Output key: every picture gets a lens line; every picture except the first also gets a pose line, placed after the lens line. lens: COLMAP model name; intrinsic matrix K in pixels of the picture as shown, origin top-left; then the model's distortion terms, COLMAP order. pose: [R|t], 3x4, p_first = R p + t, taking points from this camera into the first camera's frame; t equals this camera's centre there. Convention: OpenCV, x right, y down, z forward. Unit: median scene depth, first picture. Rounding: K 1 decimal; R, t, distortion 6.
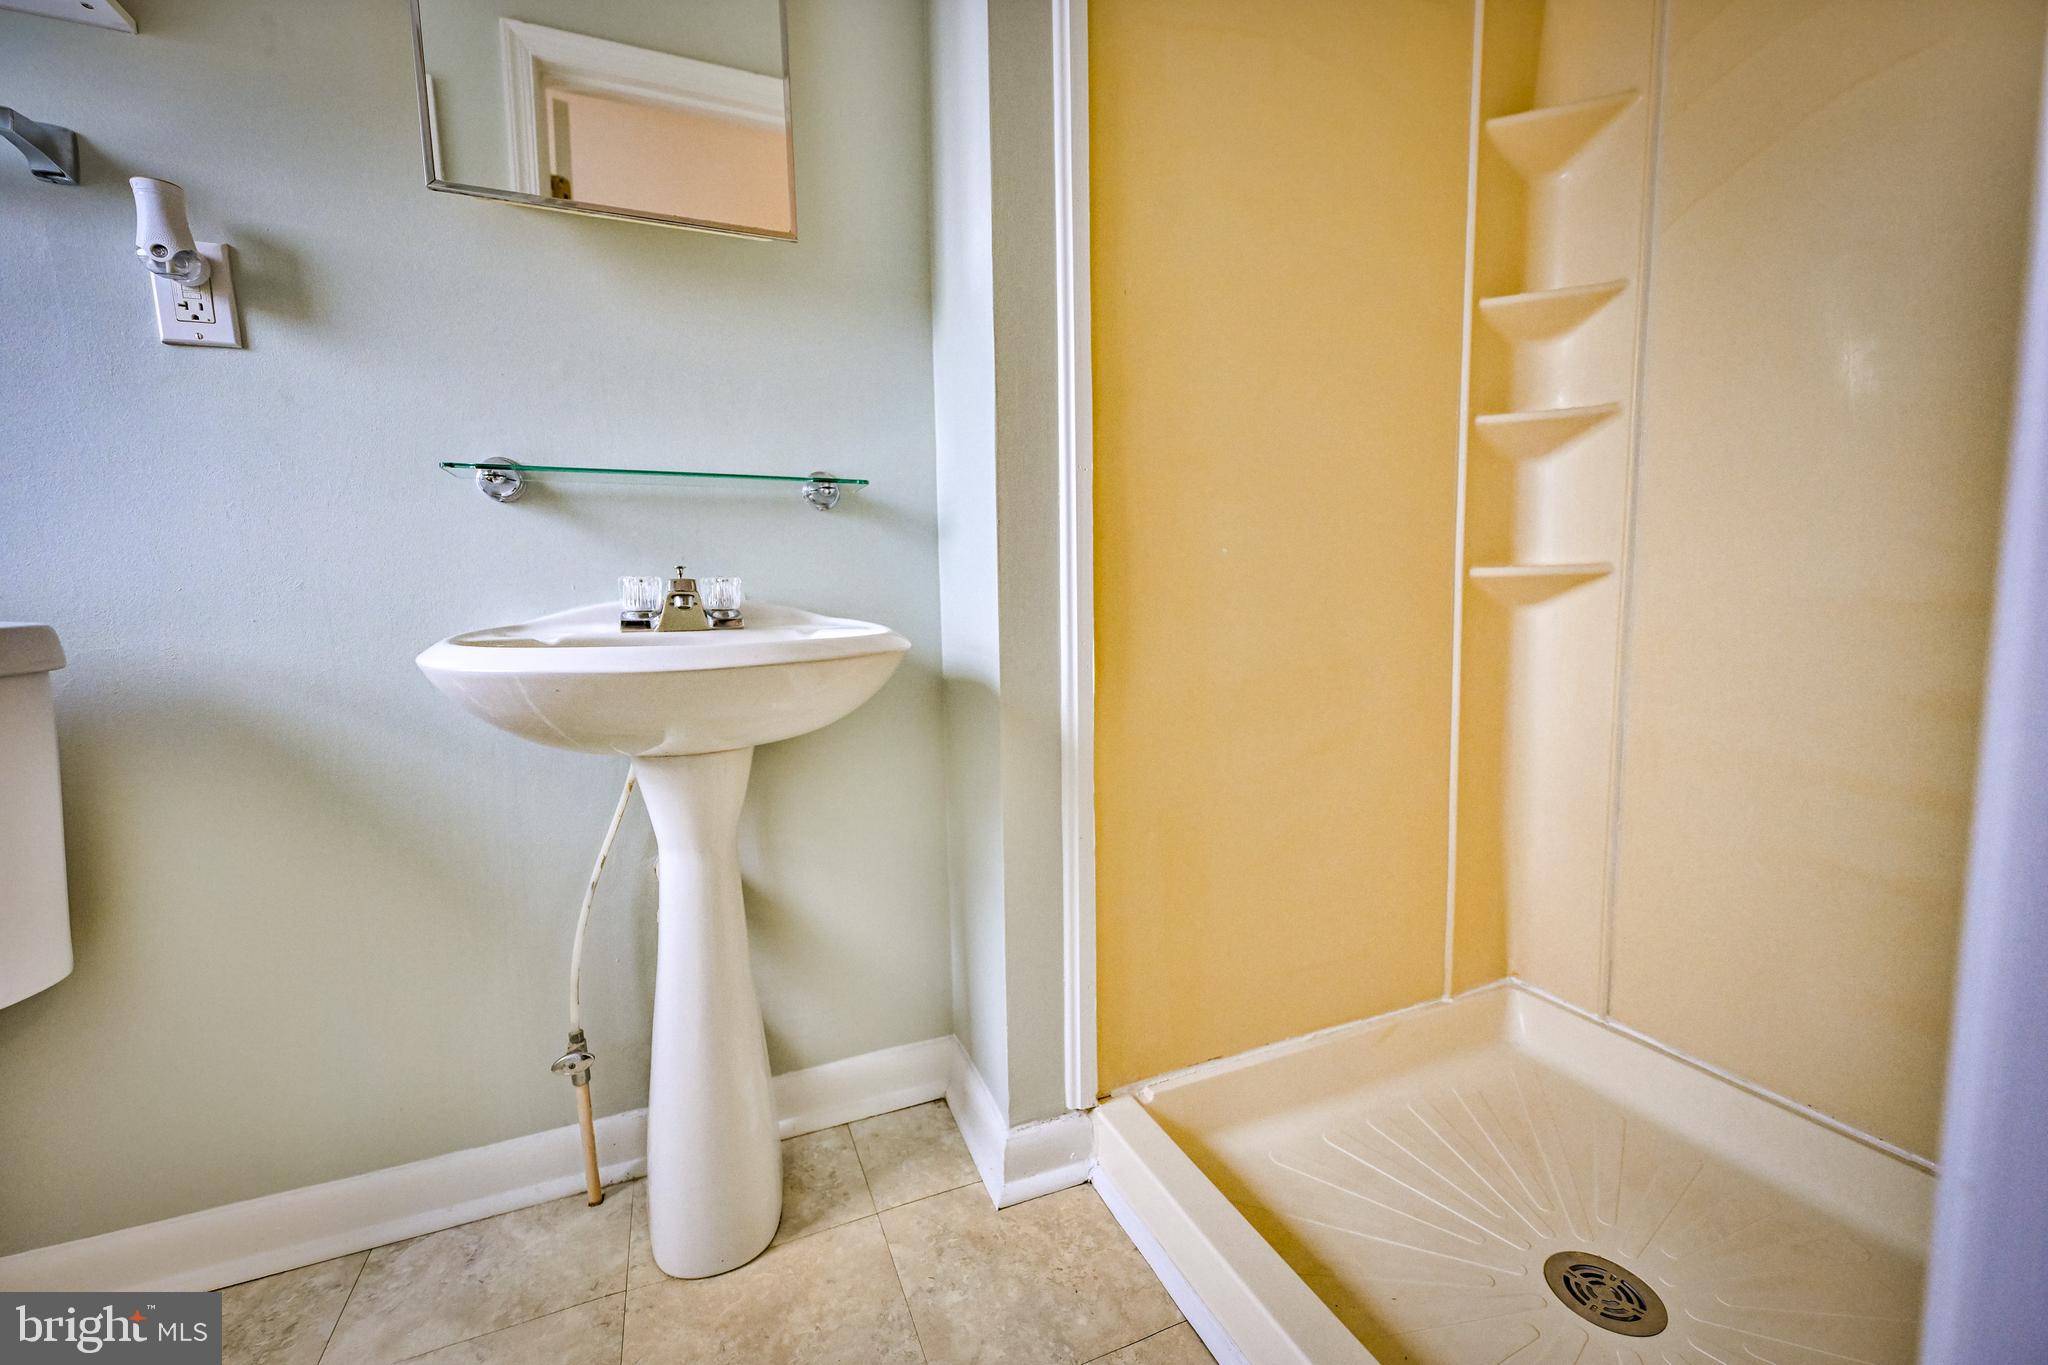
lens RADIAL K [[805.0, 0, 1031.5], [0, 805.0, 679.0], [0, 0, 1]] dist [-0.000342, 0.000012]
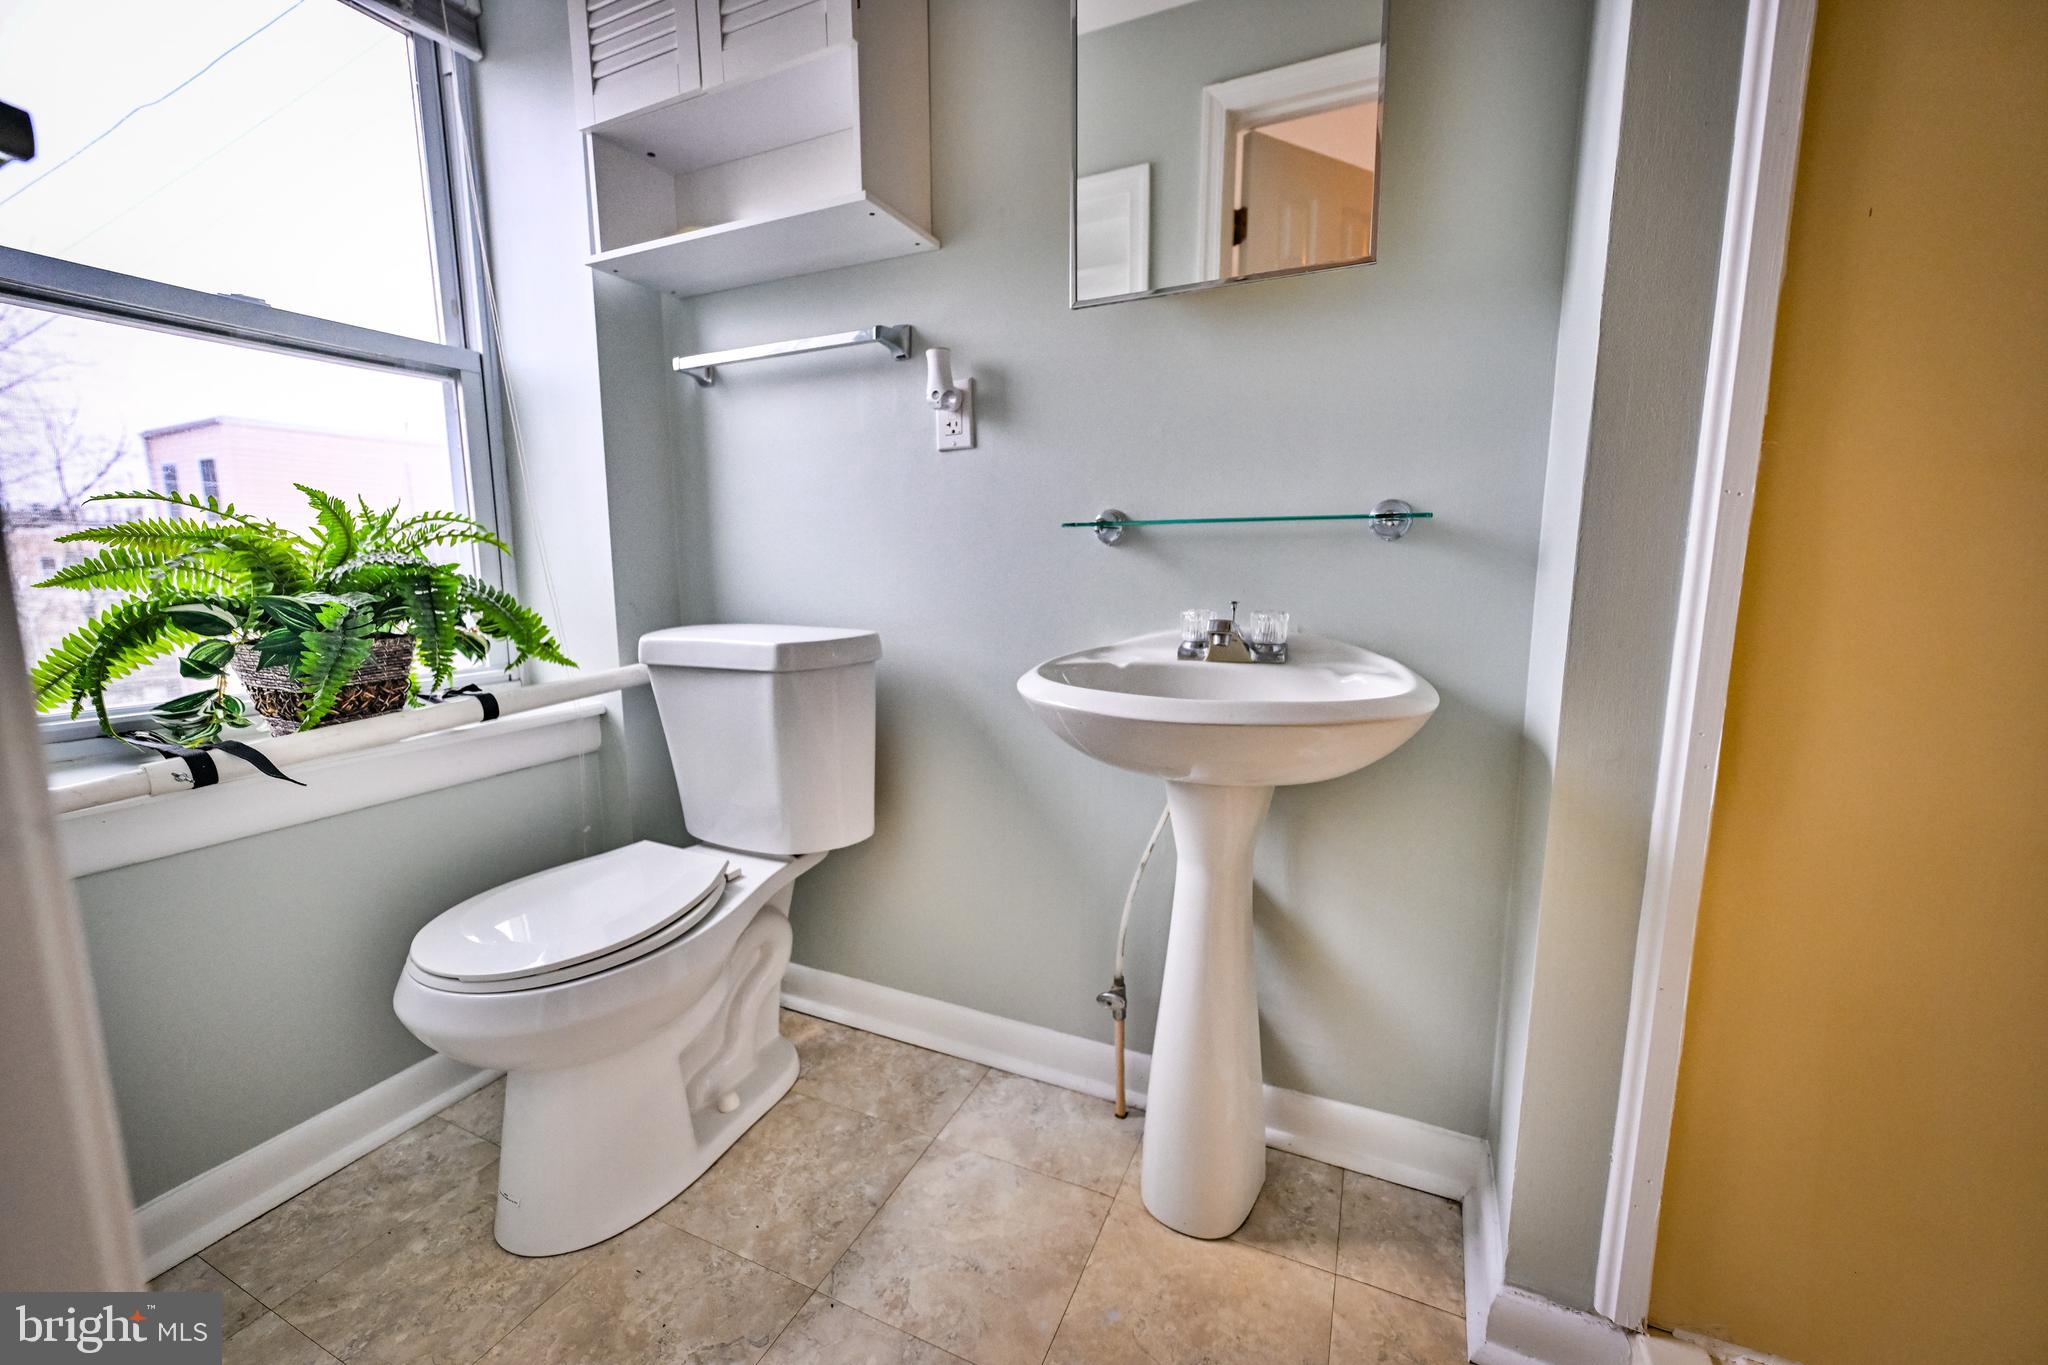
lens RADIAL K [[805.0, 0, 1022.0], [0, 805.0, 687.3], [0, 0, 1]] dist [-0.000342, 0.000012]
pose [[0.670537, 0.125706, -0.731149, 0.185914], [-0.083868, 0.992066, 0.093650, -0.107870], [0.737121, -0.001476, 0.675760, 0.061936]]
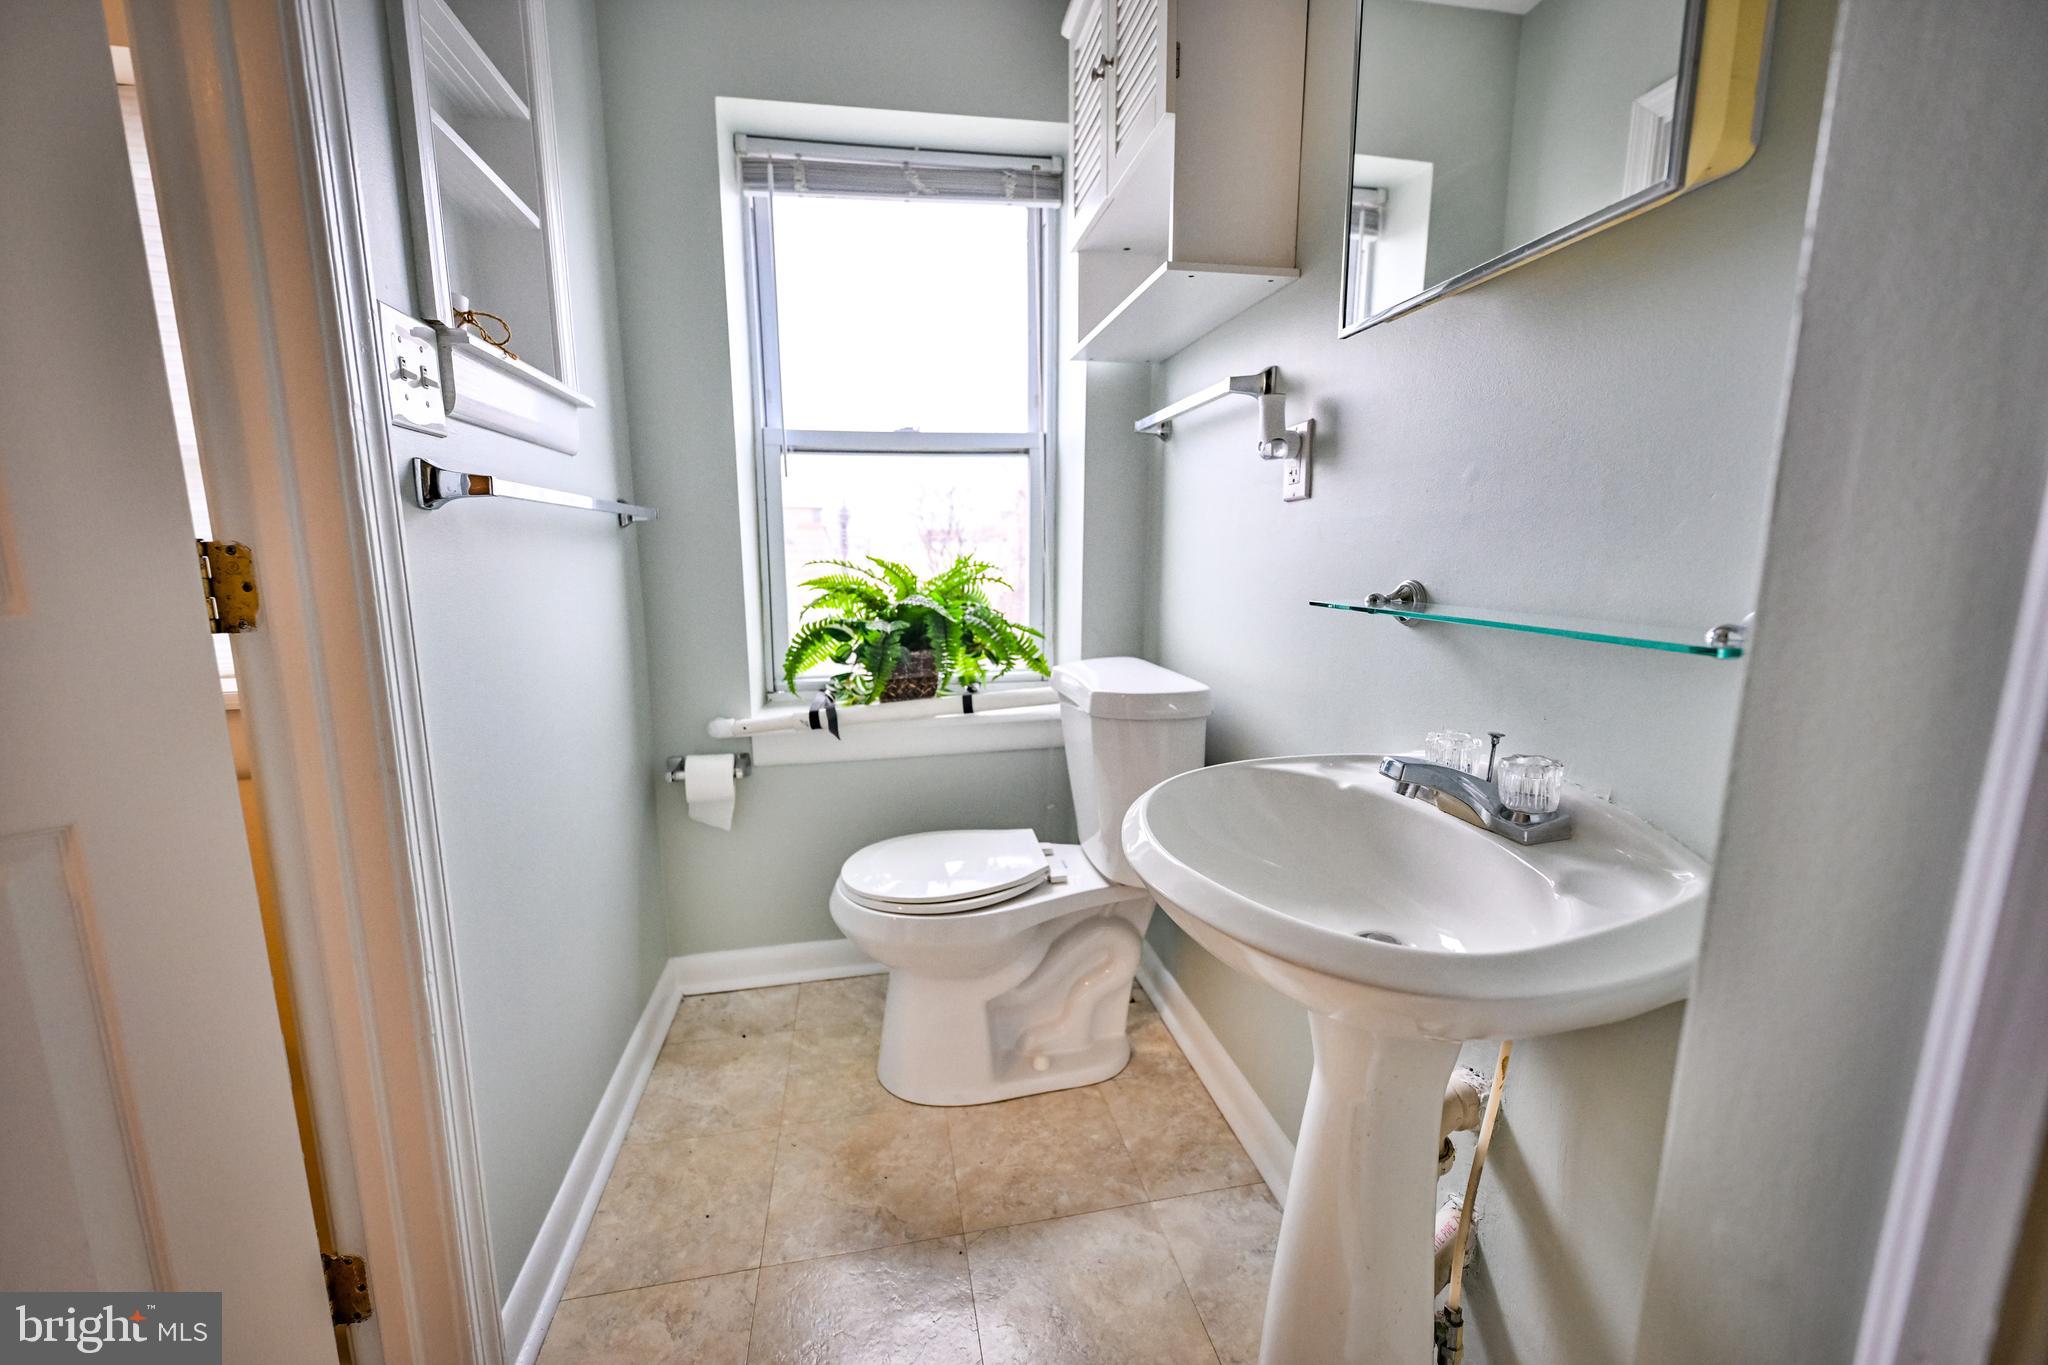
lens RADIAL K [[805.0, 0, 1018.4], [0, 805.0, 684.3], [0, 0, 1]] dist [-0.000342, 0.000012]
pose [[-0.214986, 0.184086, -0.959111, 0.362795], [-0.090424, 0.974104, 0.207233, -0.306582], [0.972422, 0.131279, -0.192773, 0.741885]]
